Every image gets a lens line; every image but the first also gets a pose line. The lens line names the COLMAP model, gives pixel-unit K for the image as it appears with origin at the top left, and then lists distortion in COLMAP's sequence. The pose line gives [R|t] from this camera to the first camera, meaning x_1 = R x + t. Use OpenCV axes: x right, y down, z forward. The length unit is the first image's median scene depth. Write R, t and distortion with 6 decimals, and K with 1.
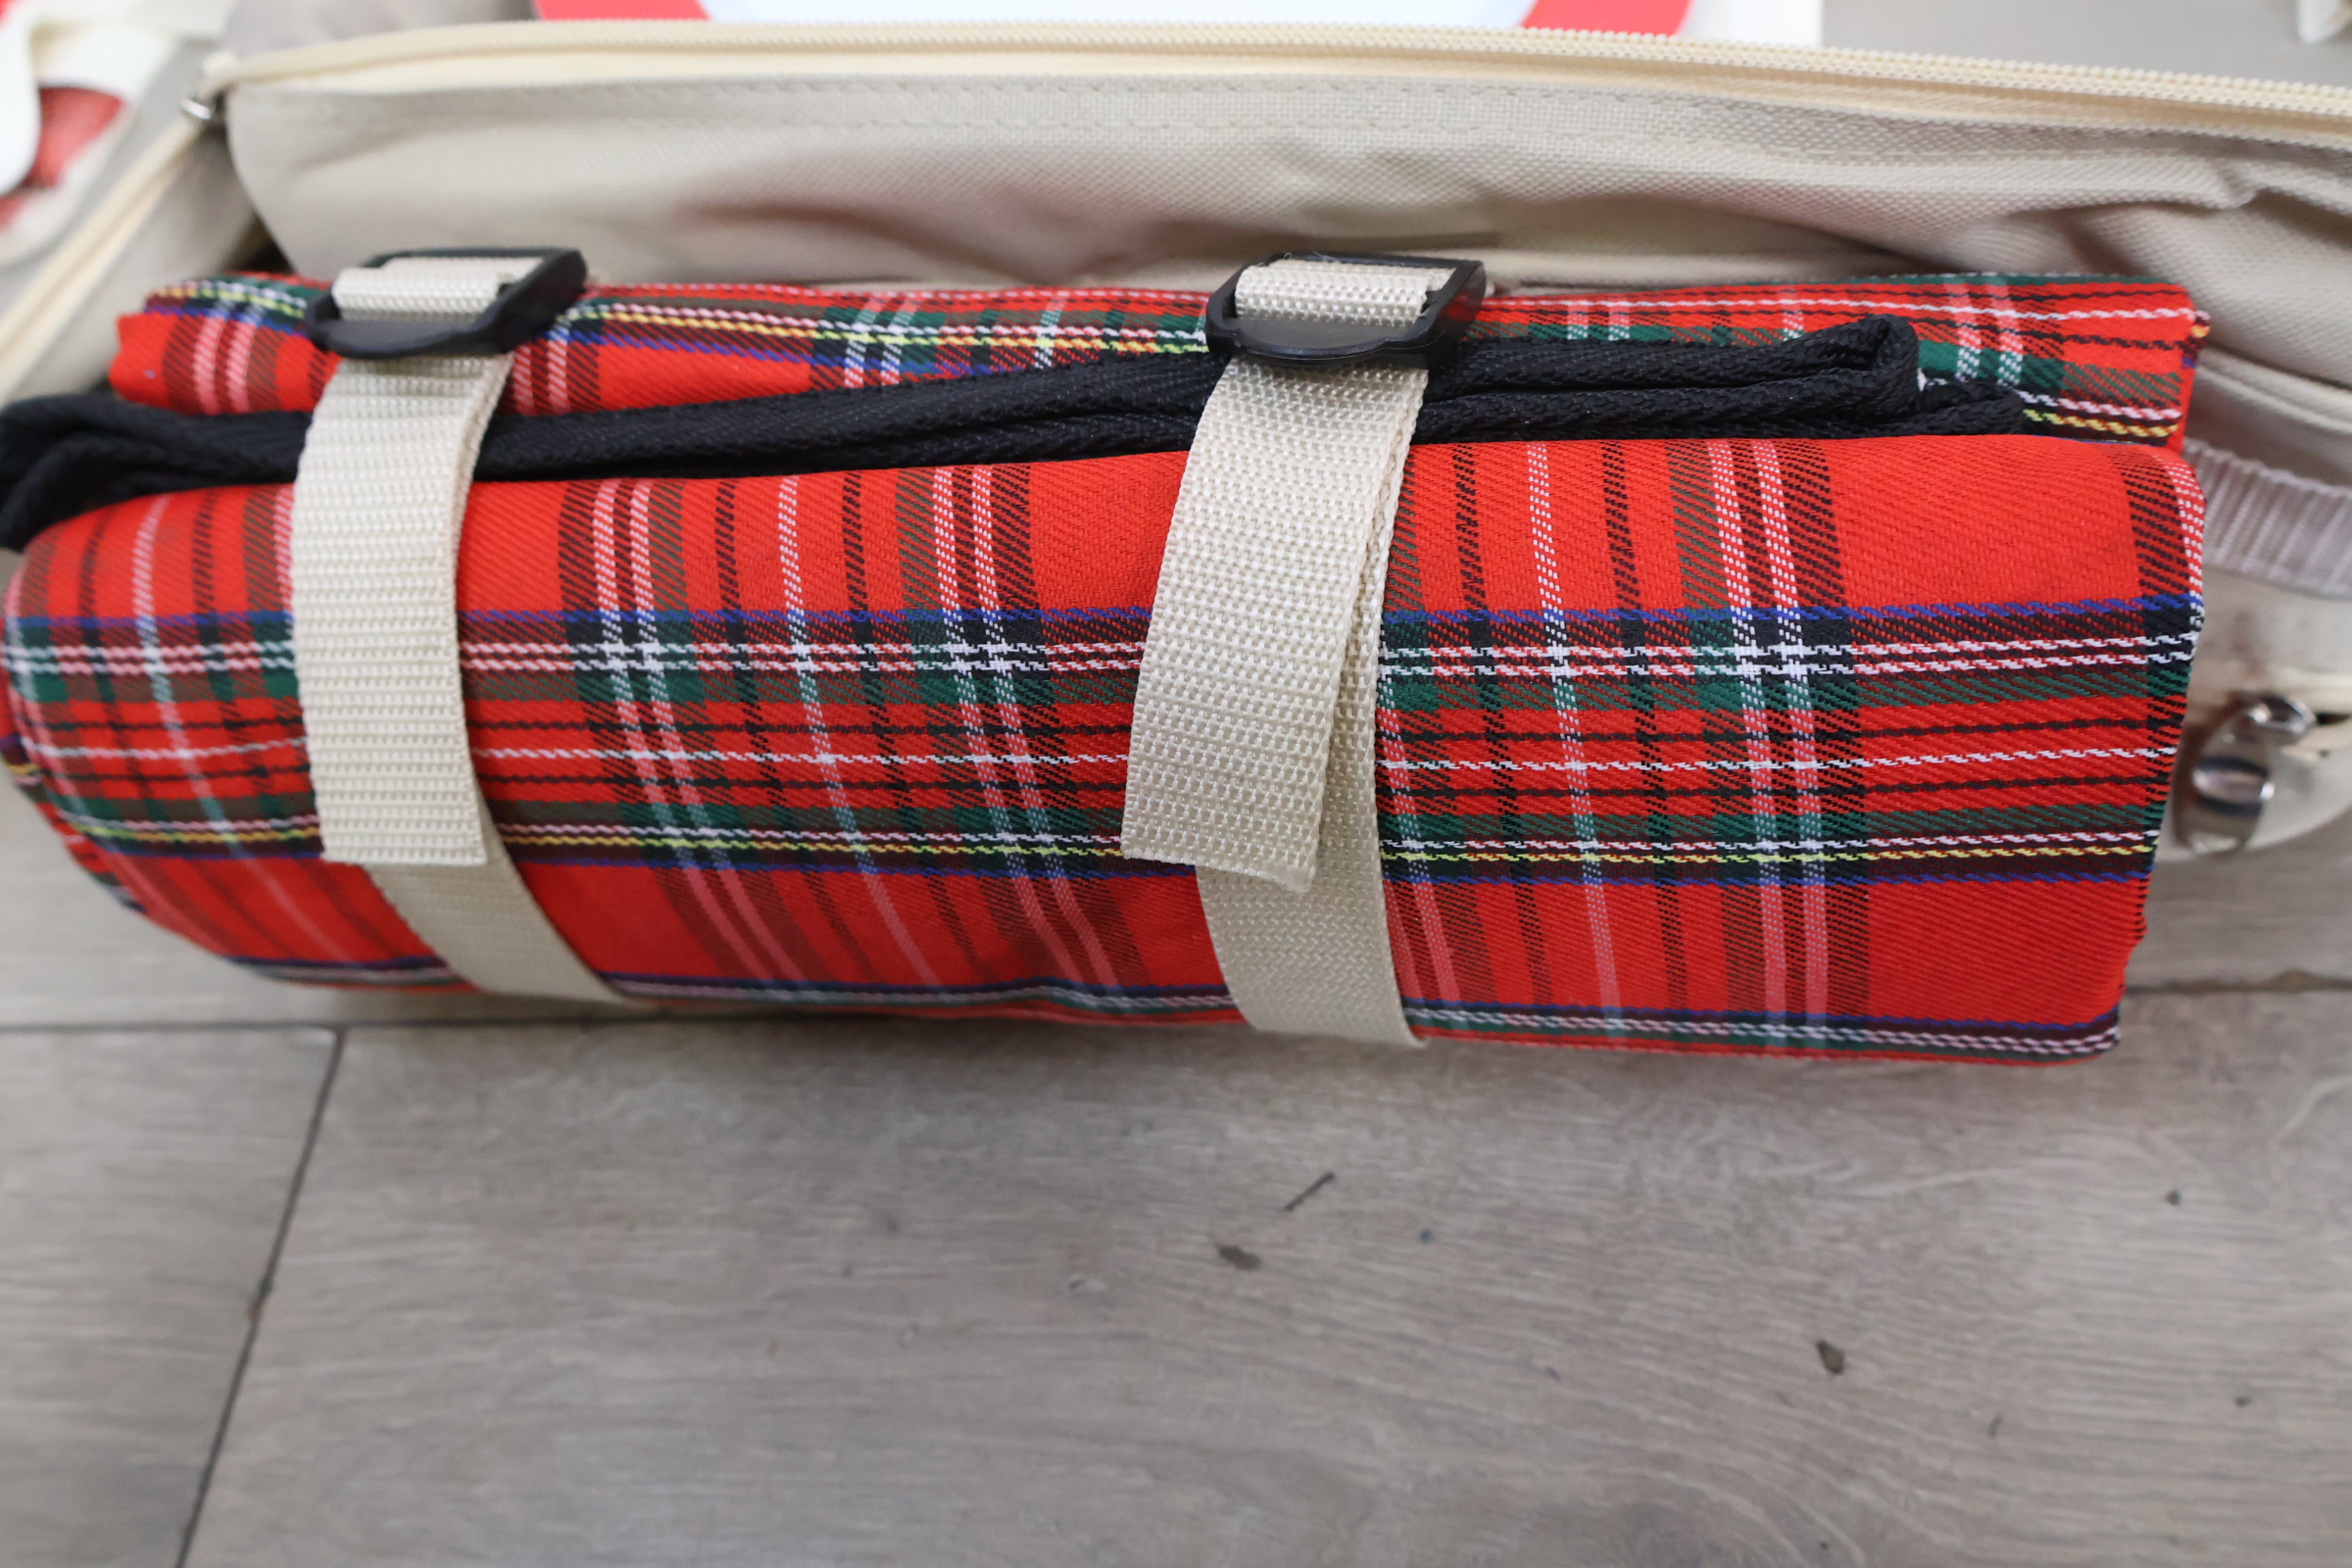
lens RADIAL K [[2199.1, 0, 1165.5], [0, 2199.1, 788.7], [0, 0, 1]] dist [0.009860, 0.000000]
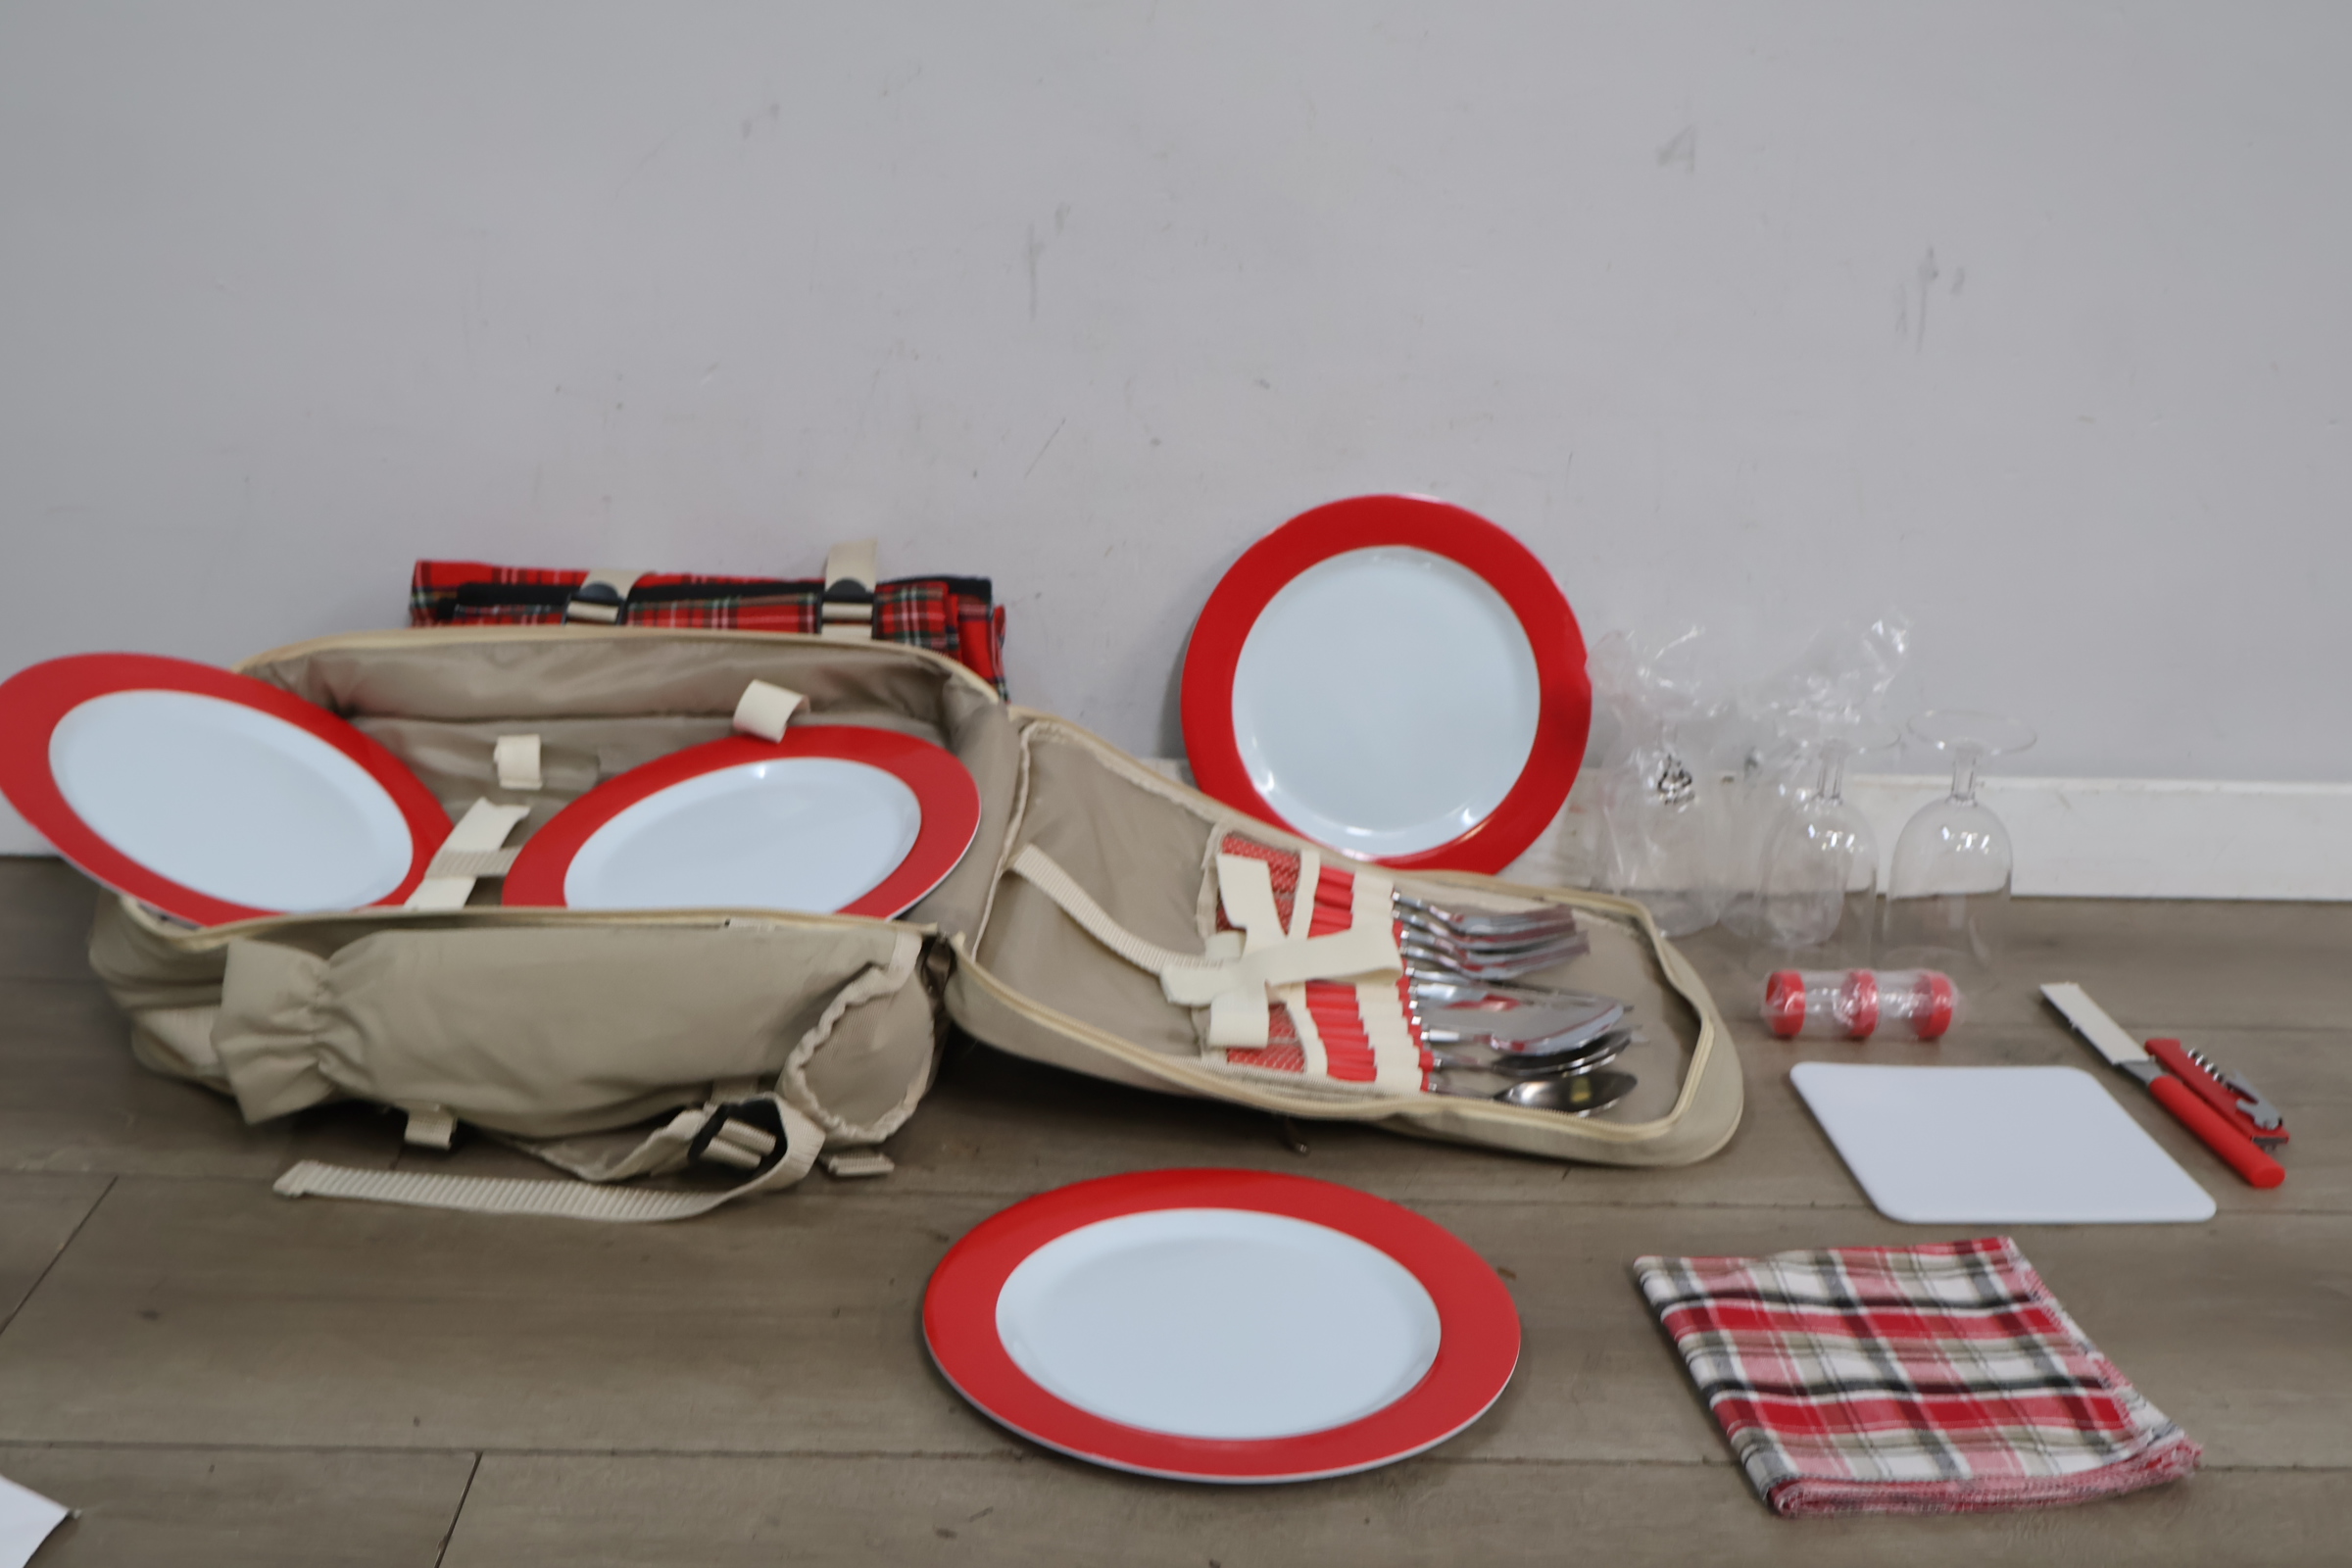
lens RADIAL K [[2536.2, 0, 1154.4], [0, 2536.2, 808.8], [0, 0, 1]] dist [-0.007655, 0.000000]
pose [[0.982897, 0.128957, 0.131469, -0.187917], [-0.028617, 0.812178, -0.582708, 1.106076], [-0.181921, 0.568980, 0.801977, -1.441993]]
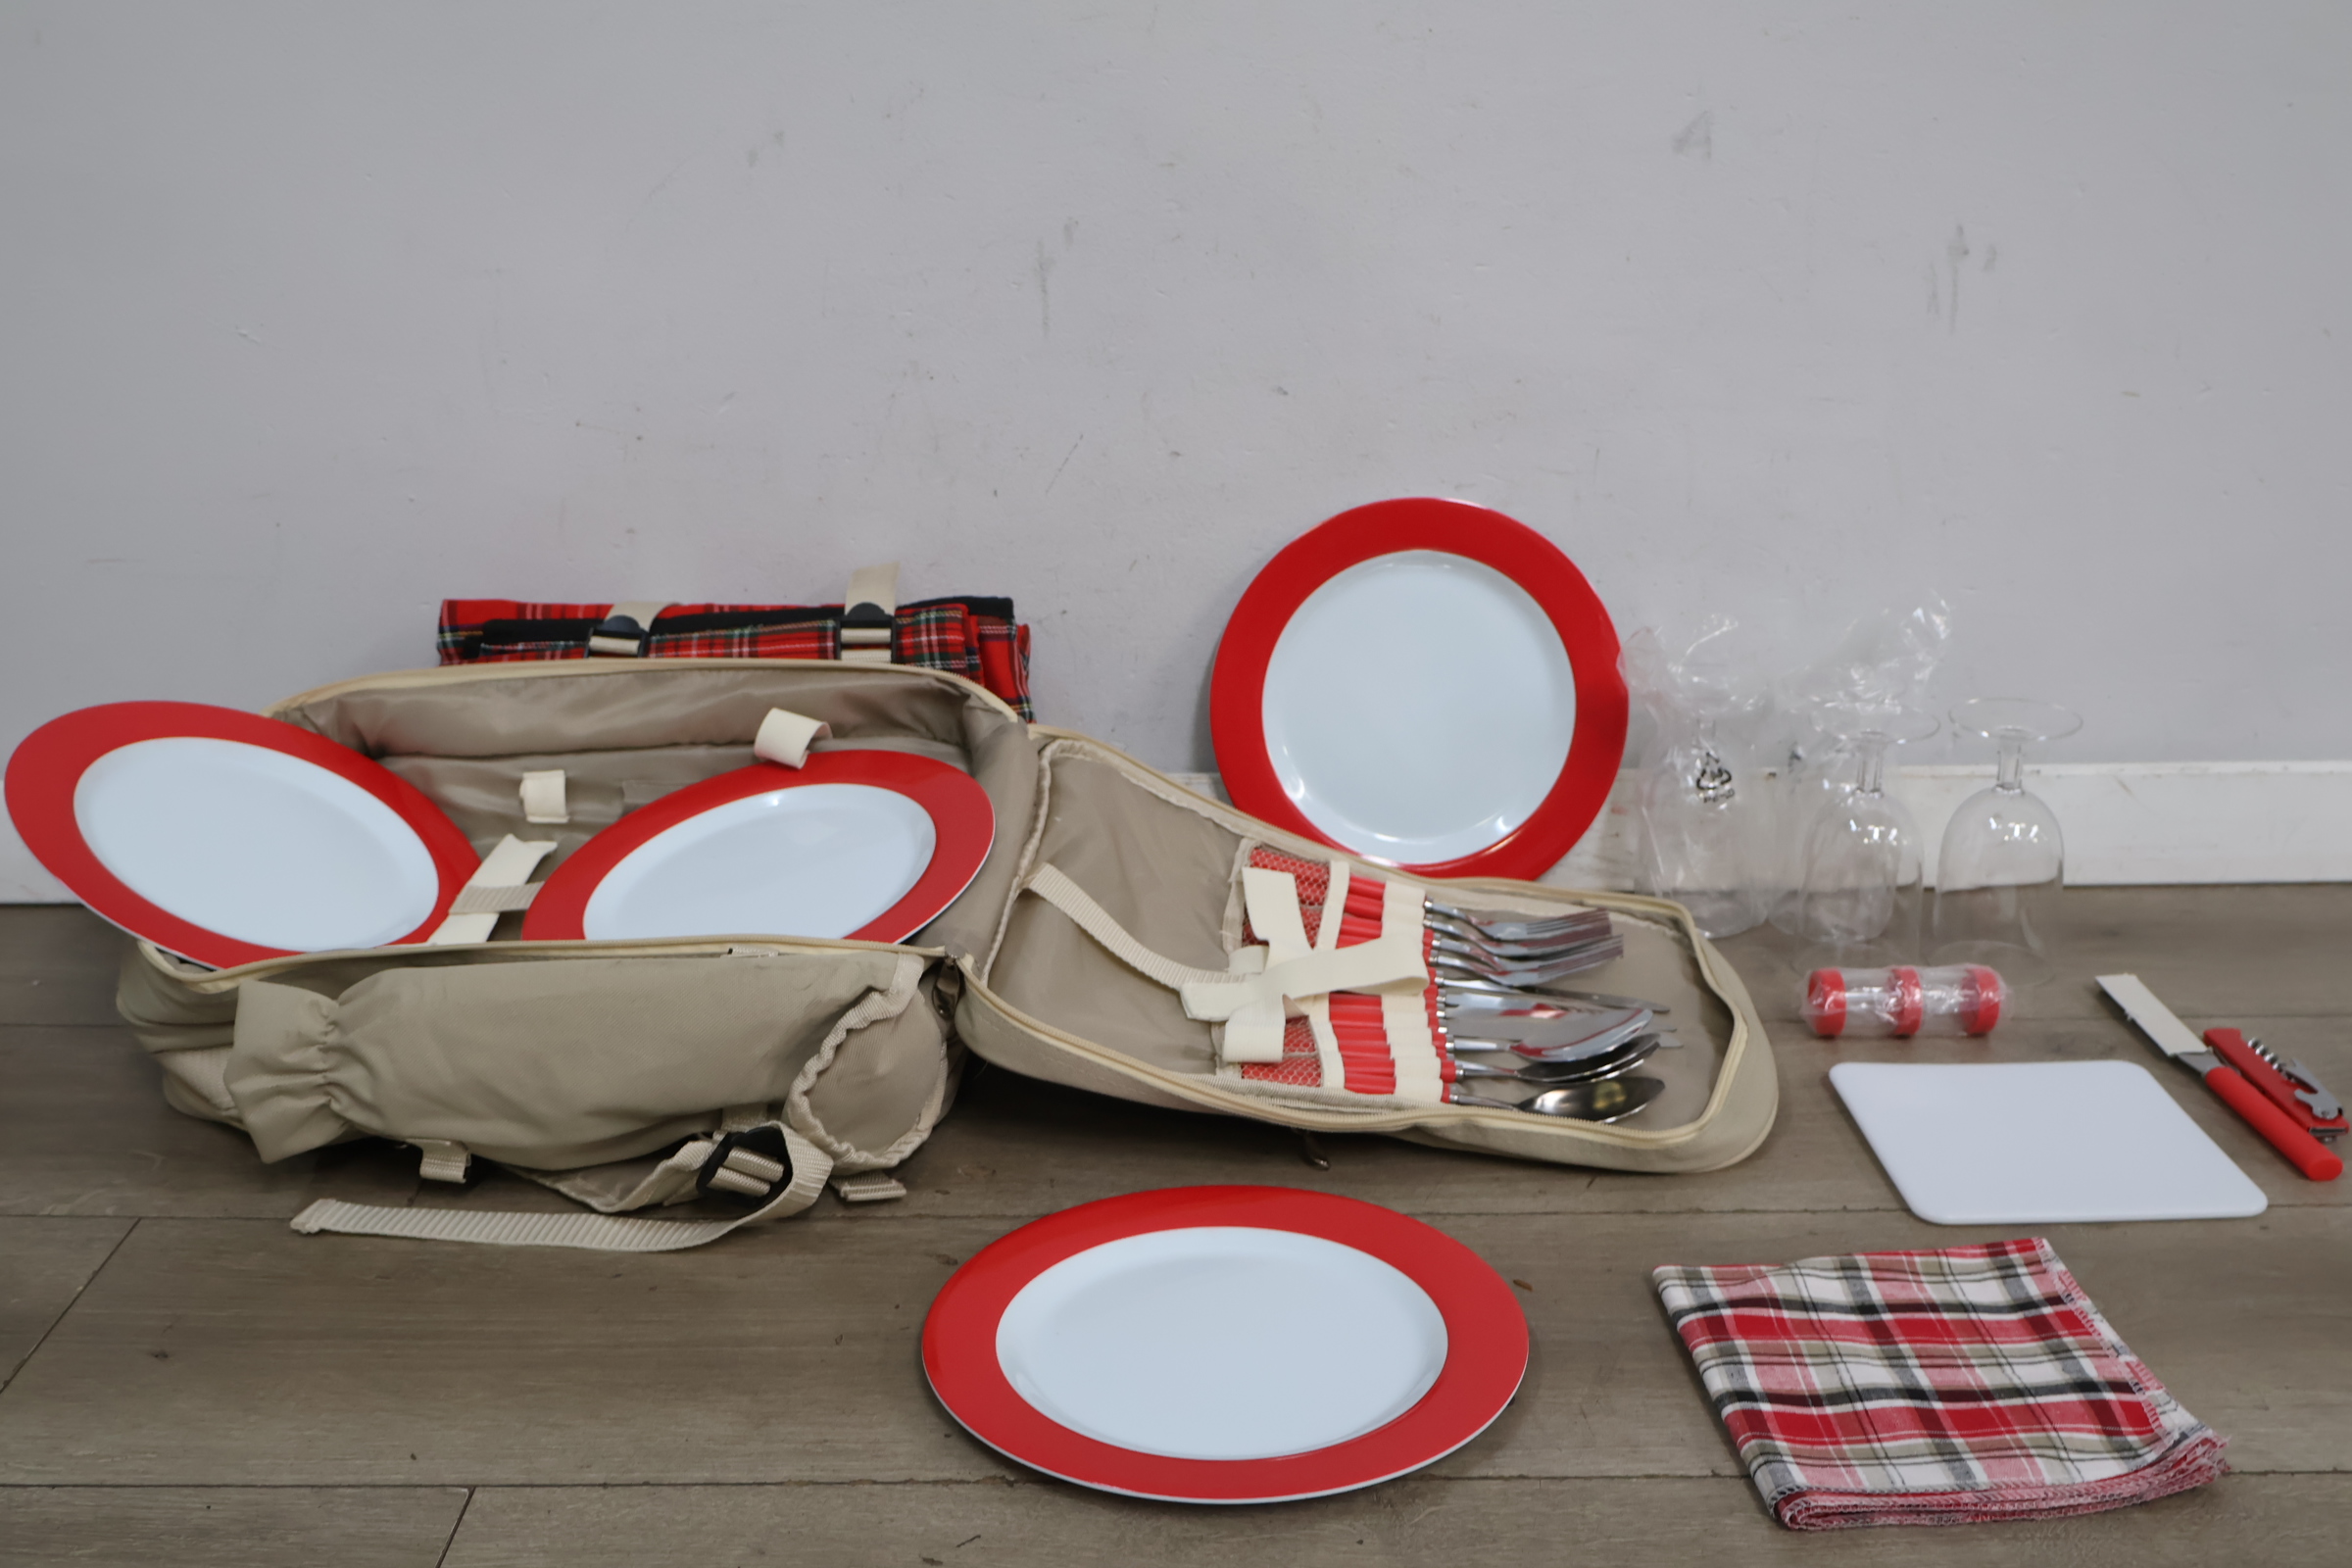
lens RADIAL K [[2536.2, 0, 1159.3], [0, 2536.2, 813.3], [0, 0, 1]] dist [-0.007655, 0.000000]
pose [[0.991989, 0.098987, 0.078480, -0.012115], [-0.034459, 0.809743, -0.585772, 1.085273], [-0.121532, 0.578376, 0.806667, -1.436290]]
